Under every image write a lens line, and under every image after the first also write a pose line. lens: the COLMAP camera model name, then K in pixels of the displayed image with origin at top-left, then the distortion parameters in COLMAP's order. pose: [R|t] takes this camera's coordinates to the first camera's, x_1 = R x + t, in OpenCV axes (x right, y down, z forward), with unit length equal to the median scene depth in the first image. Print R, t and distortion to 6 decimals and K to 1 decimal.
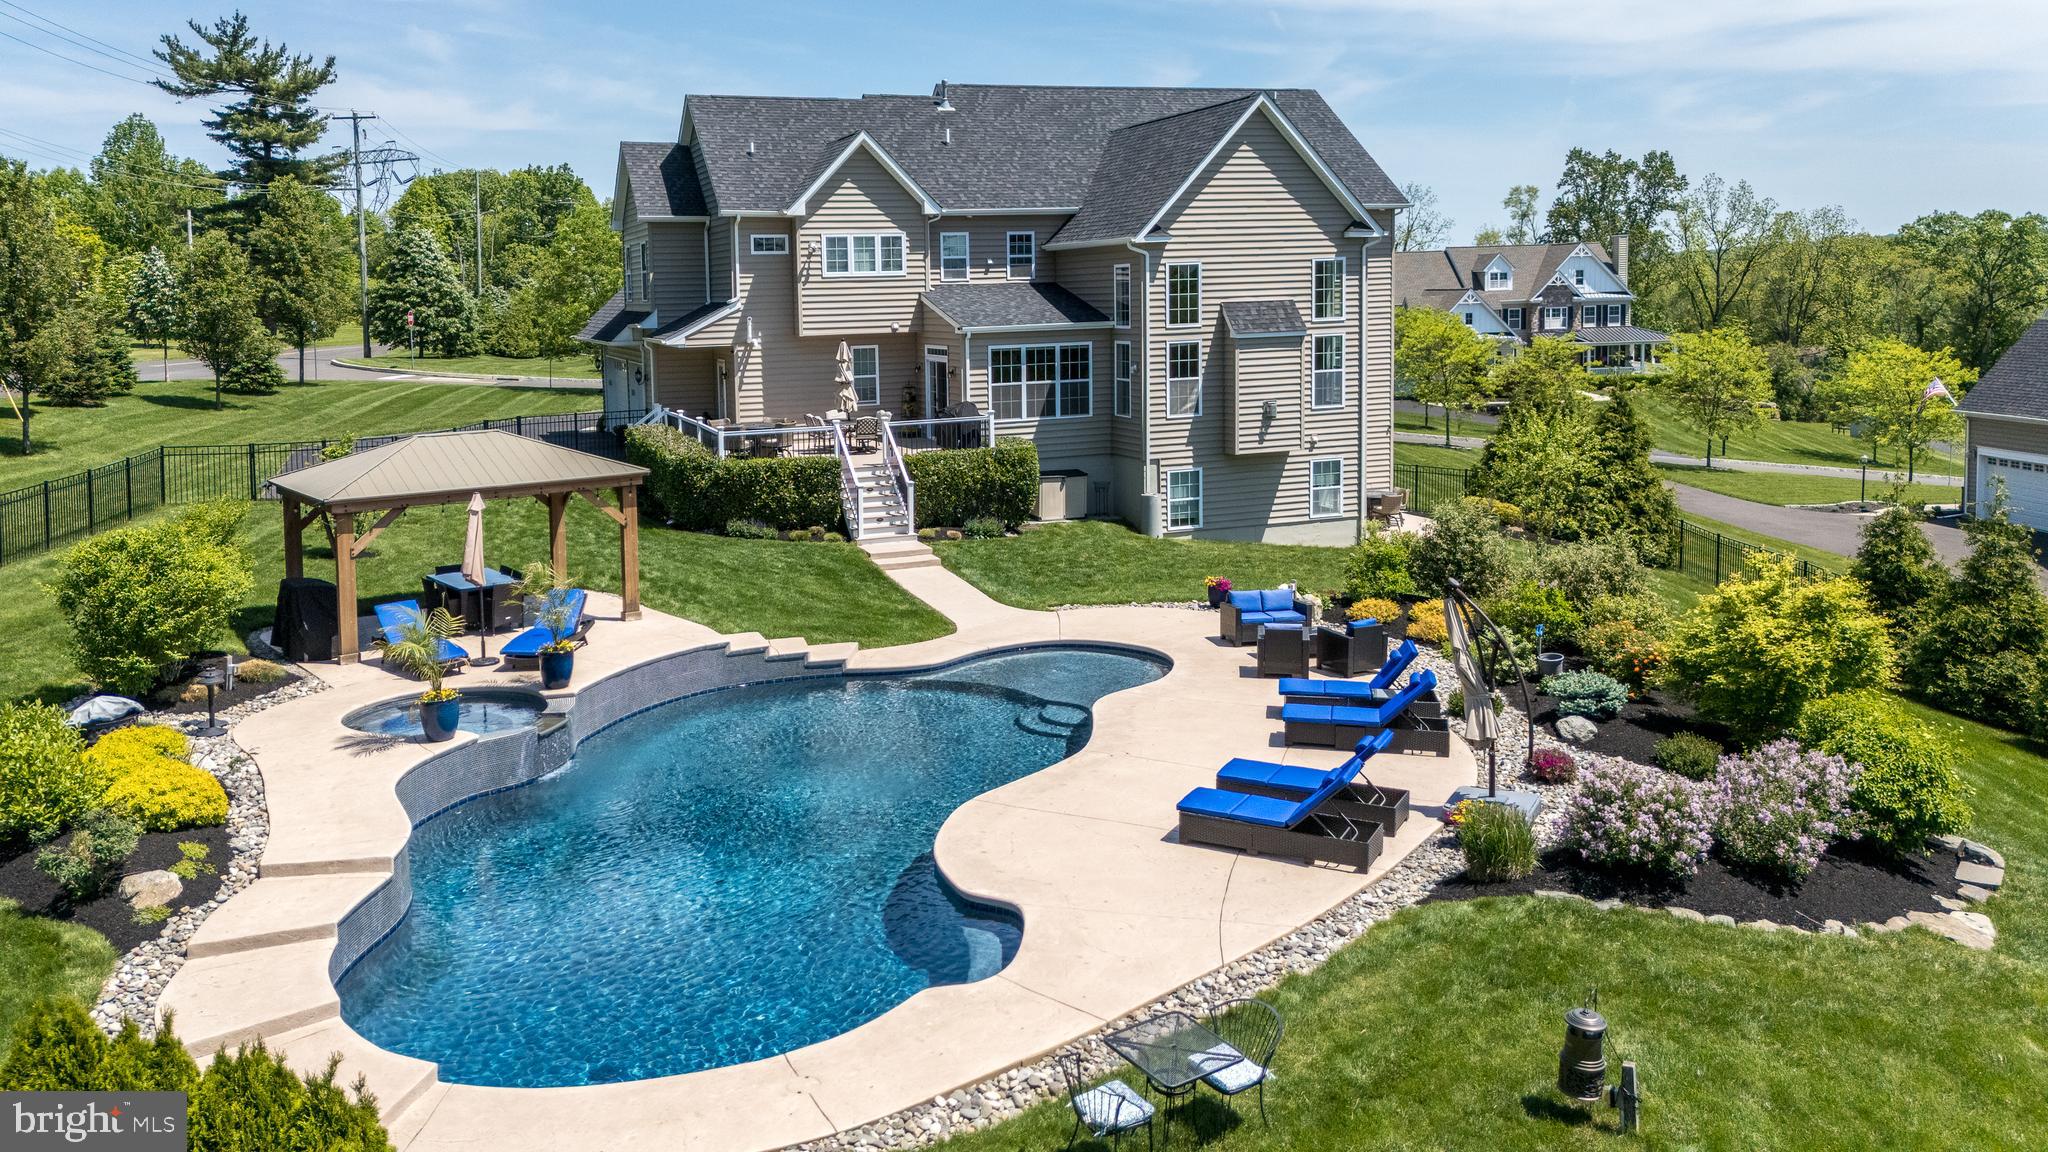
lens RADIAL K [[1660.3, 0, 1075.0], [0, 1660.3, 503.1], [0, 0, 1]] dist [0.068306, 0.002235]
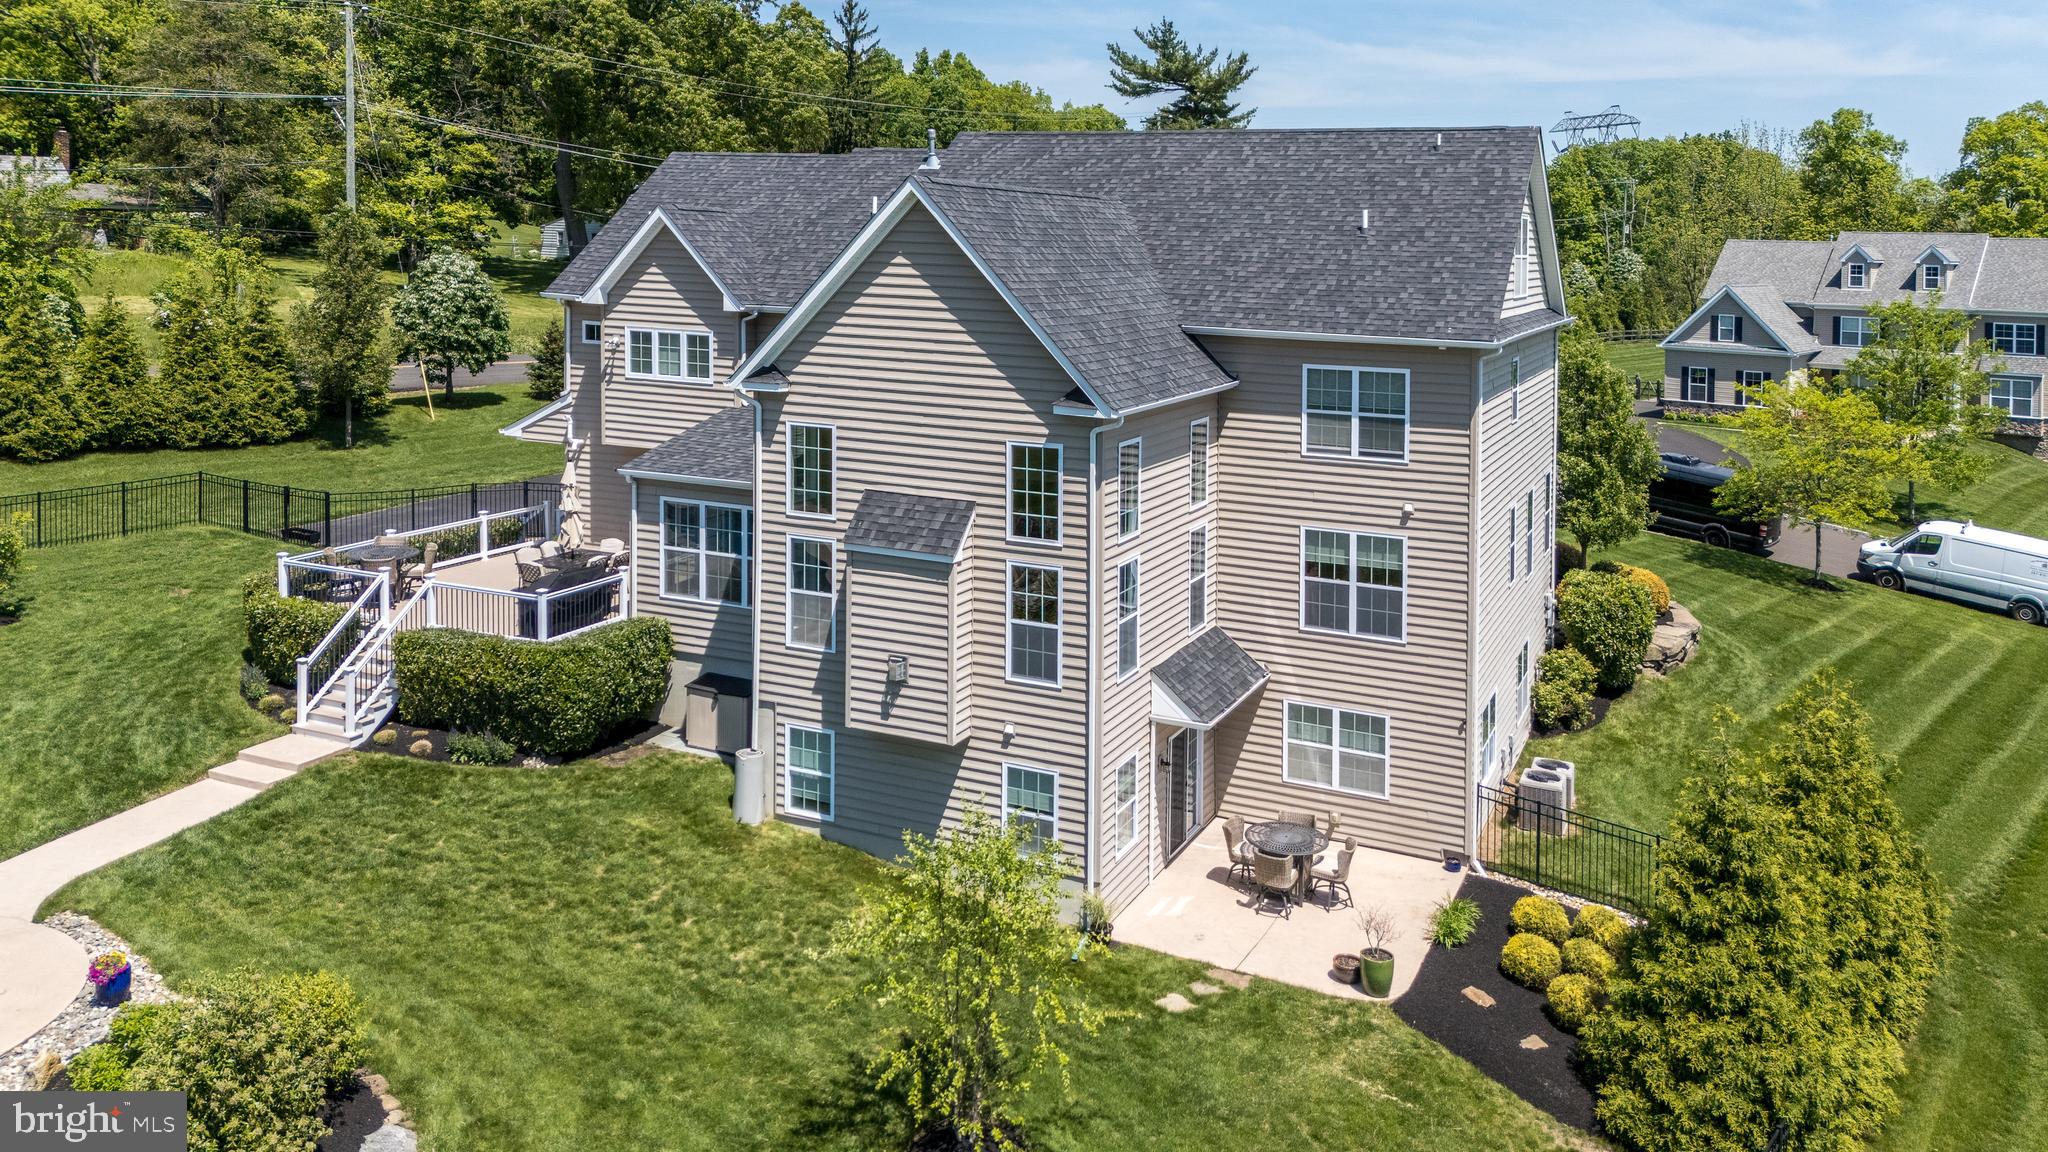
lens RADIAL K [[1660.3, 0, 1015.7], [0, 1660.3, 320.4], [0, 0, 1]] dist [0.068306, 0.002235]
pose [[0.671234, 0.087727, -0.736036, 0.587722], [-0.140865, 0.989974, -0.010469, -0.182595], [0.727737, 0.110709, 0.676862, 0.575762]]
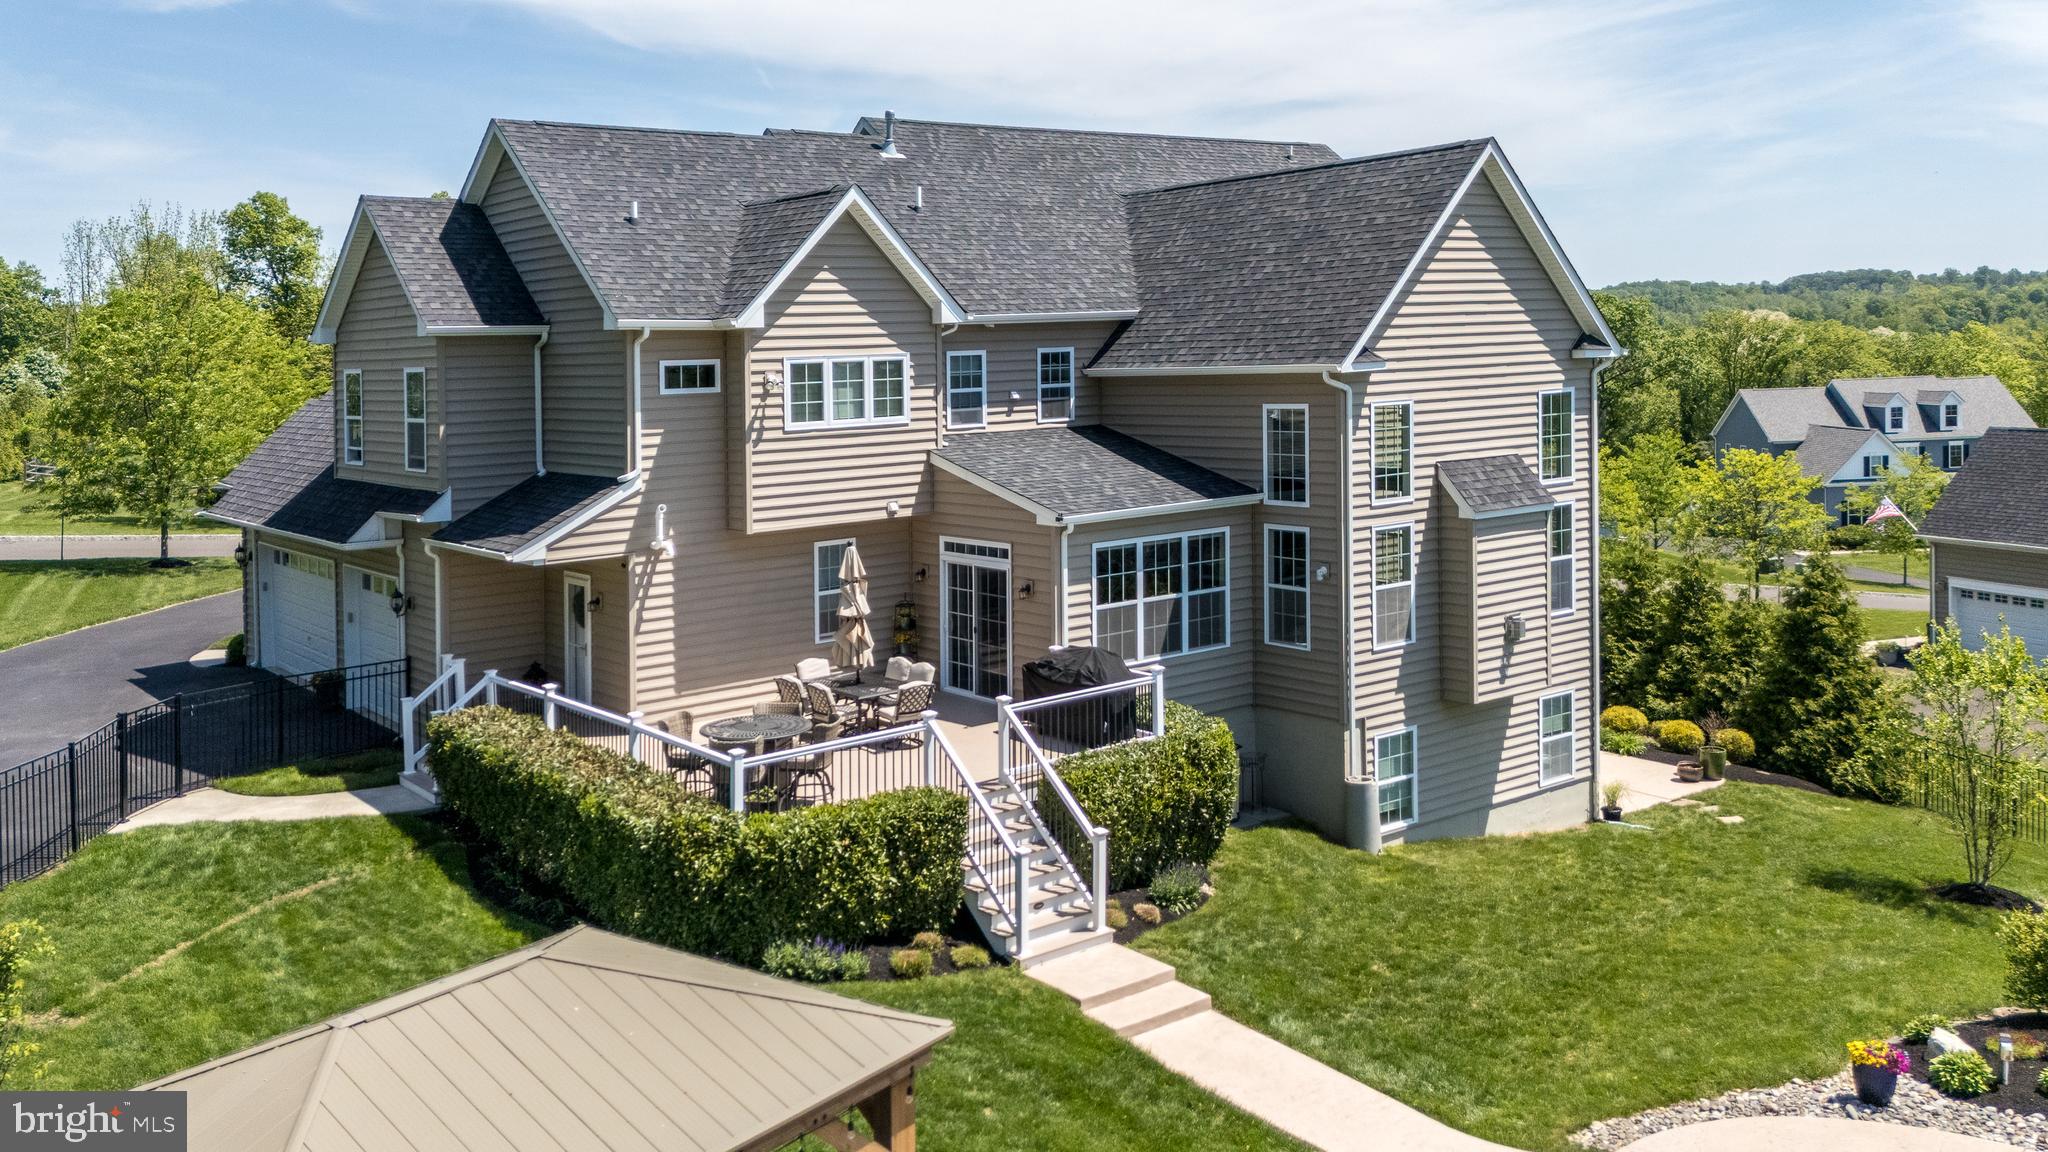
lens RADIAL K [[1765.6, 0, 1091.9], [0, 1765.6, 409.2], [0, 0, 1]] dist [0.062768, -0.013830]
pose [[0.958940, -0.014459, 0.283241, -0.223486], [0.042662, 0.994690, -0.093660, -0.080837], [-0.280383, 0.101898, 0.954464, 0.378582]]
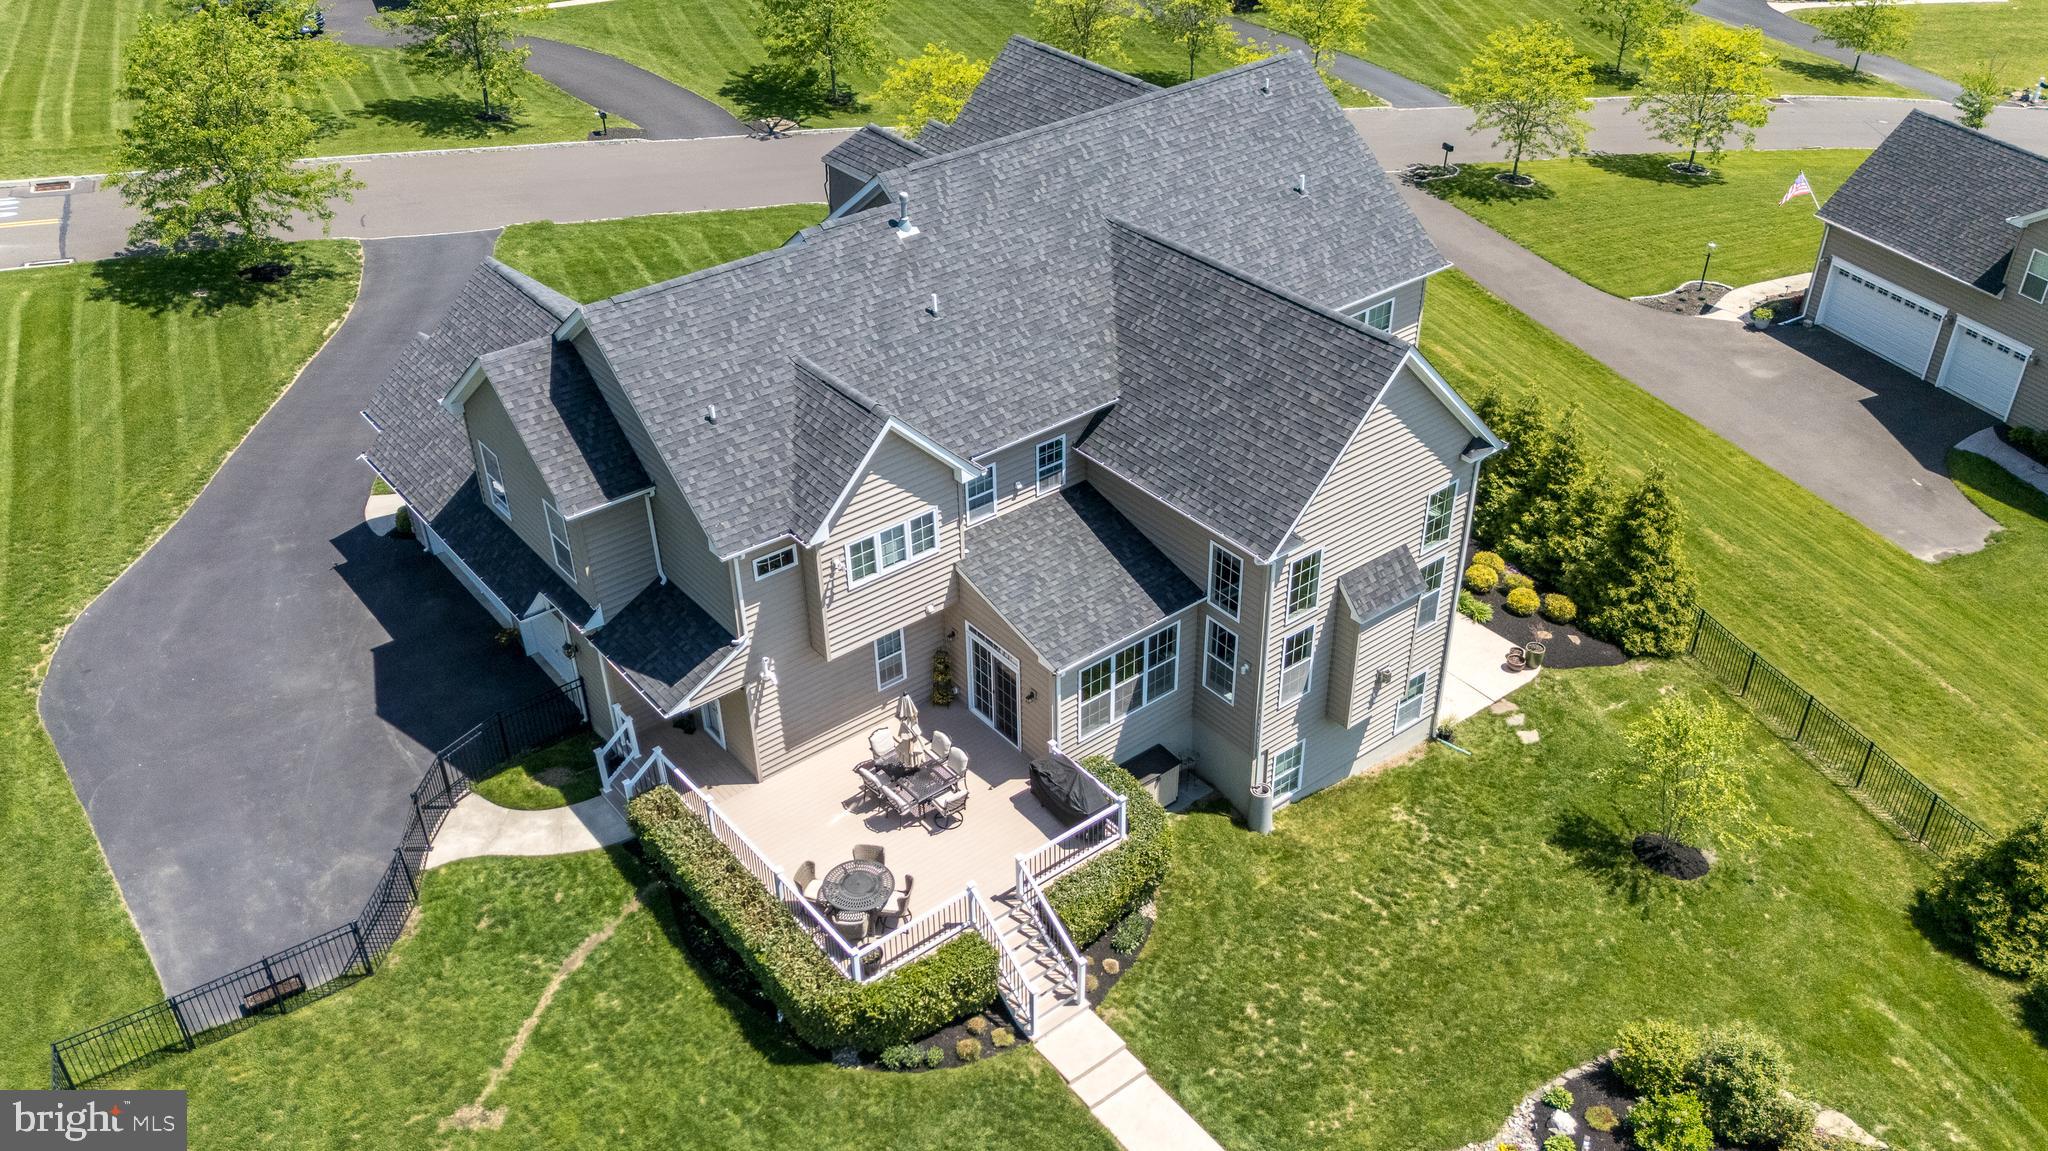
lens RADIAL K [[1660.3, 0, 1092.9], [0, 1660.3, 688.8], [0, 0, 1]] dist [0.068306, 0.002235]
pose [[0.957166, -0.162882, 0.239379, -0.235689], [0.027872, 0.874754, 0.483765, -0.467682], [-0.288194, -0.456372, 0.841825, 0.292956]]
